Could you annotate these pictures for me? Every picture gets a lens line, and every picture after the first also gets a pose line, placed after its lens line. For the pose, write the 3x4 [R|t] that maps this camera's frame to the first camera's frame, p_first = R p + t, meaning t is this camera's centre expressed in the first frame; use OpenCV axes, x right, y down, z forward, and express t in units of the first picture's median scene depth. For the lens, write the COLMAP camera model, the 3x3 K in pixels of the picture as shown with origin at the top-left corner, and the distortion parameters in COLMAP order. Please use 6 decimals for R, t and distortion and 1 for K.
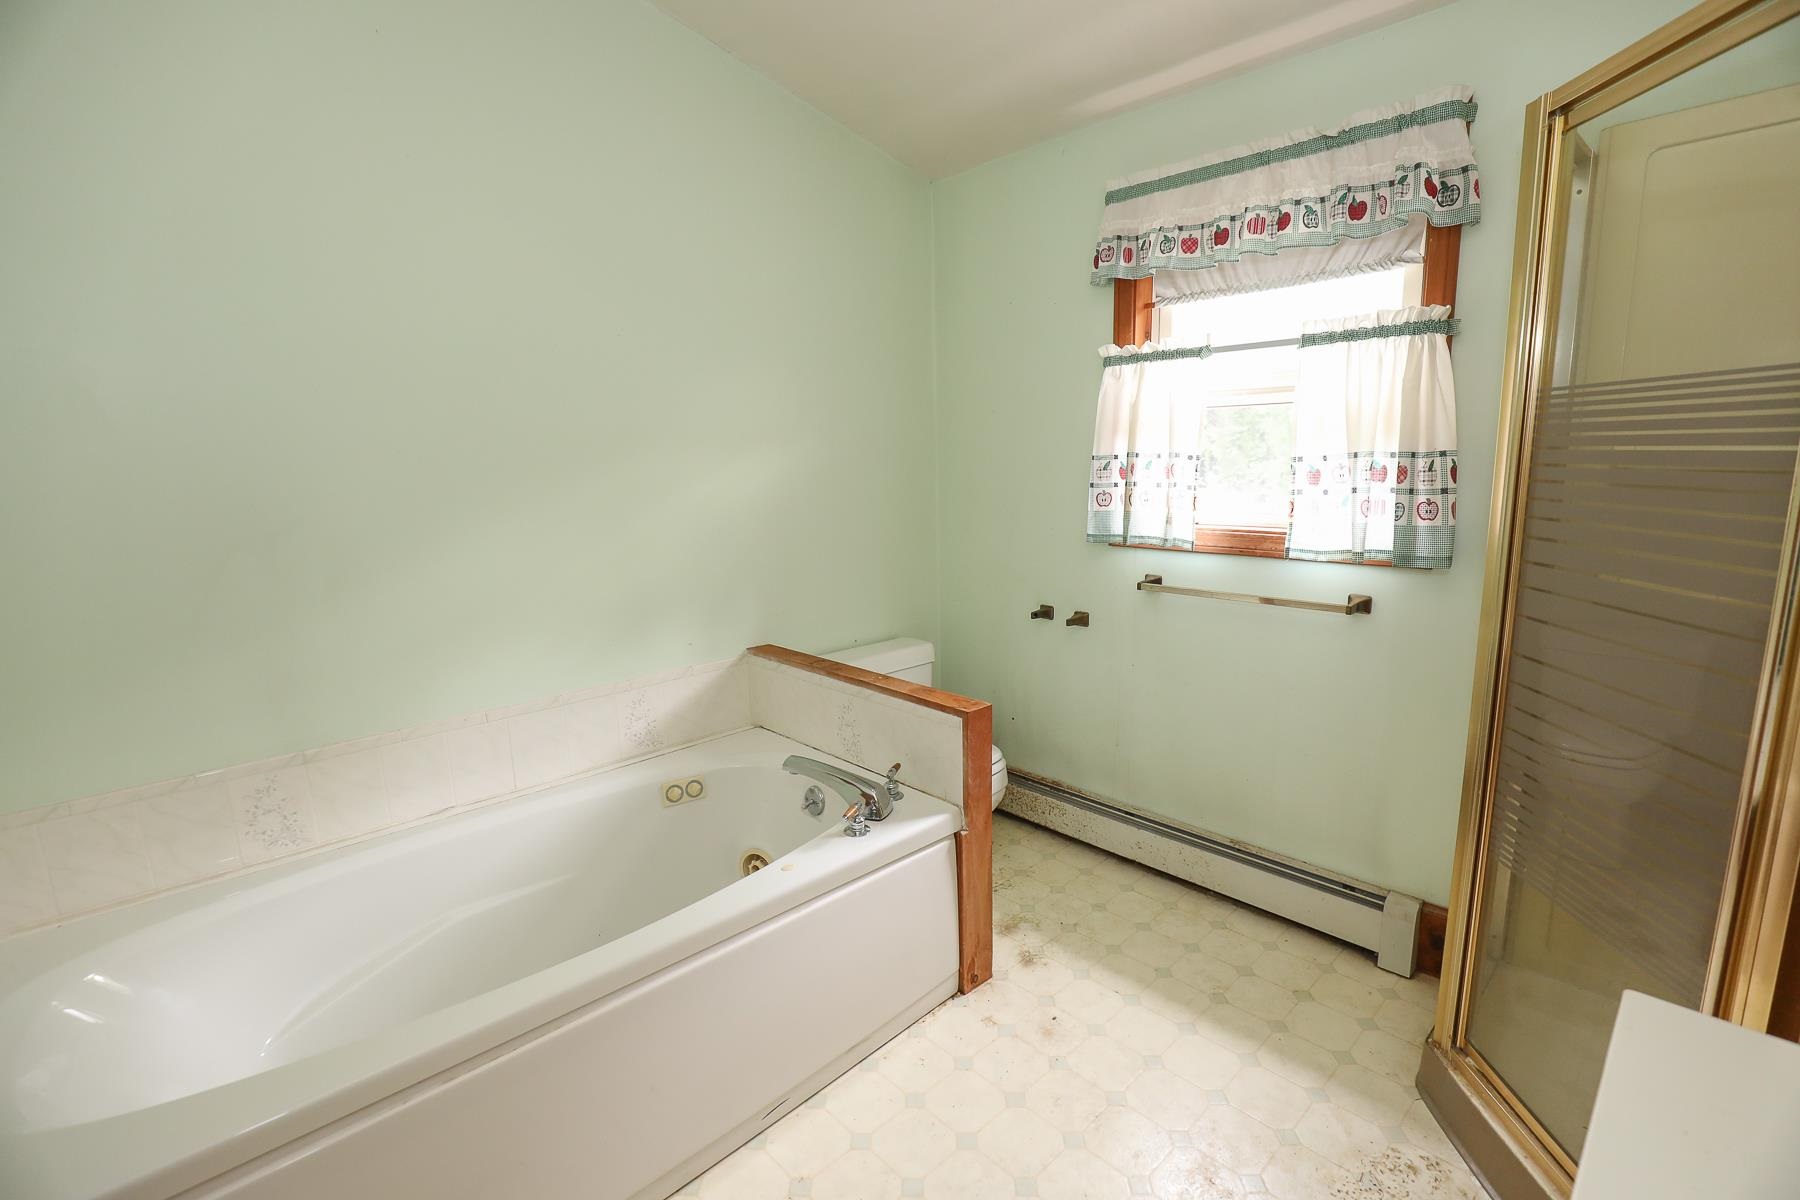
lens RADIAL K [[811.8, 0, 894.6], [0, 811.8, 607.4], [0, 0, 1]] dist [-0.024884, 0.000750]
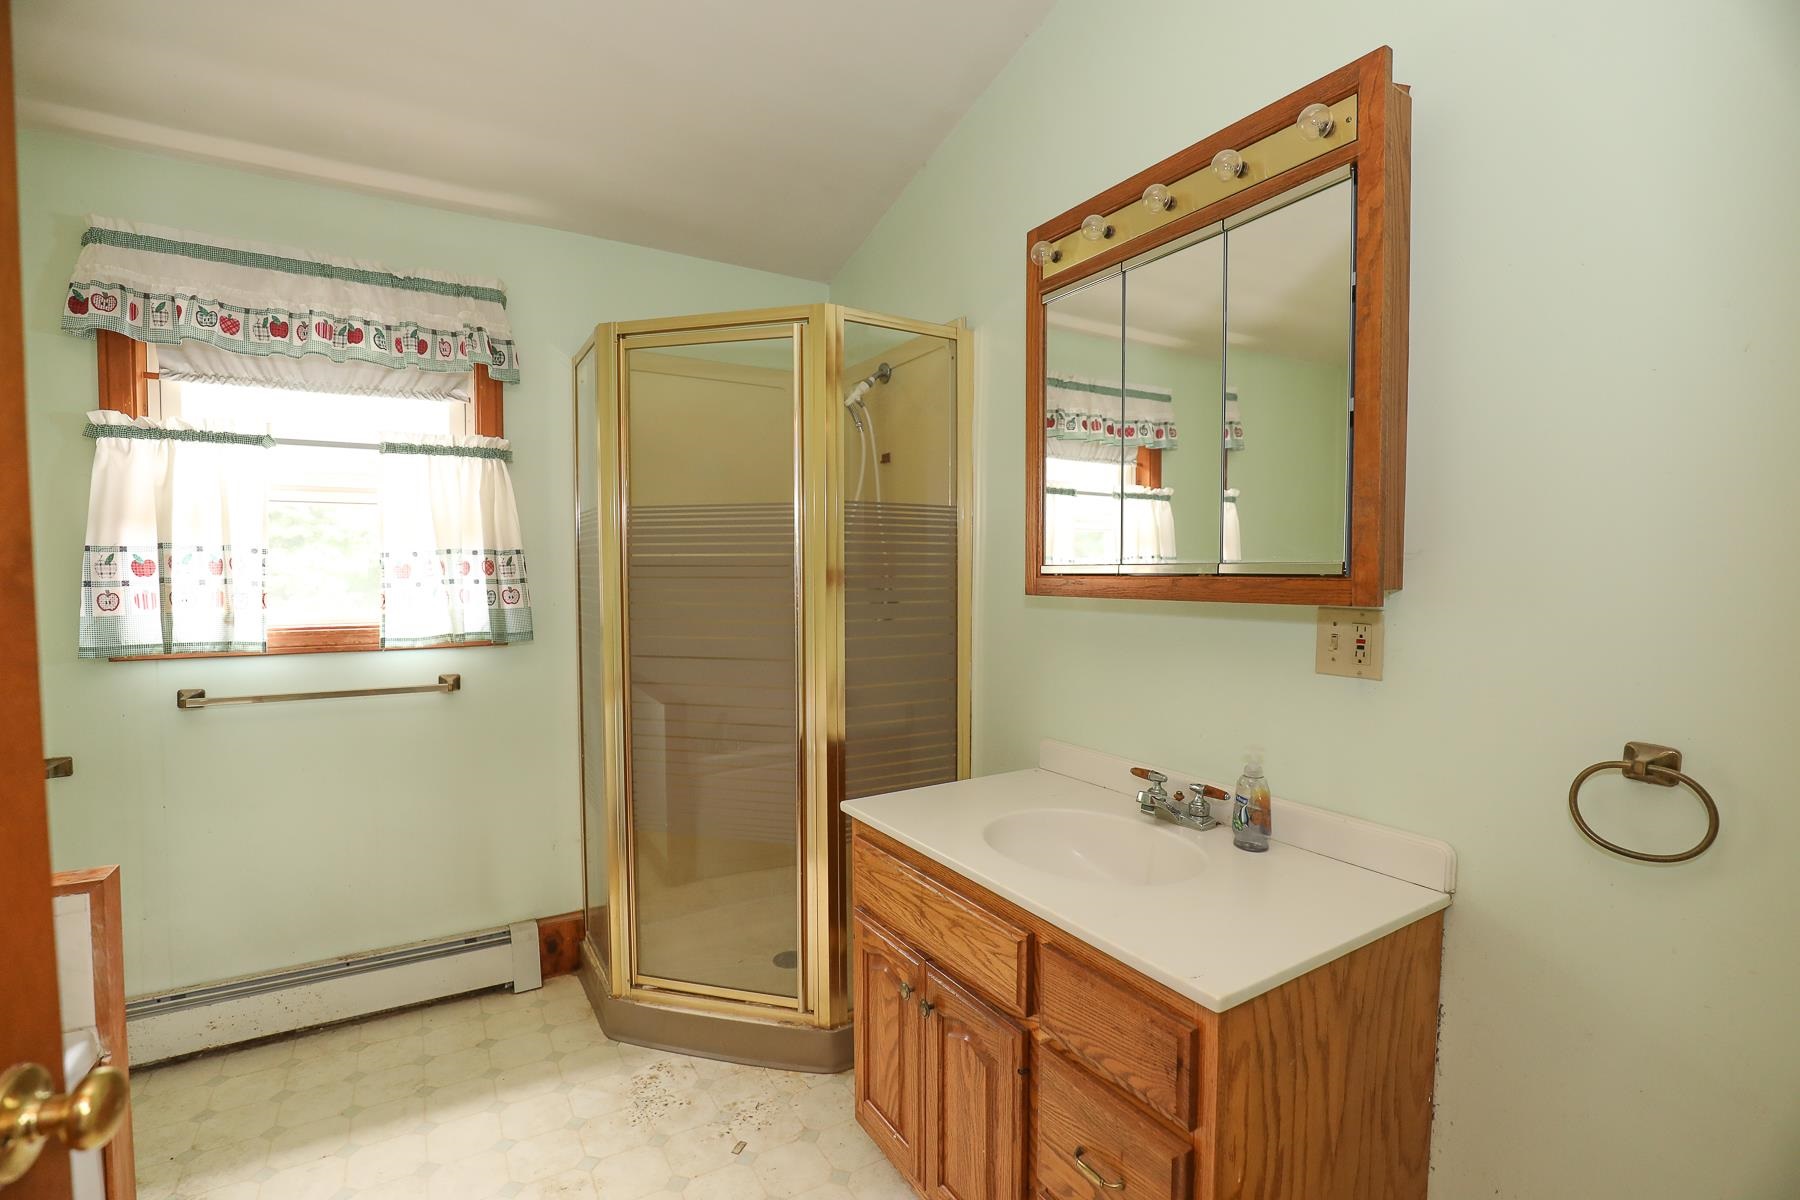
lens RADIAL K [[811.8, 0, 894.6], [0, 811.8, 607.4], [0, 0, 1]] dist [-0.024884, 0.000750]
pose [[0.231601, -0.017523, 0.972653, -0.384922], [0.174903, 0.984295, -0.023913, 0.028558], [-0.956959, 0.175658, 0.231029, 0.121160]]
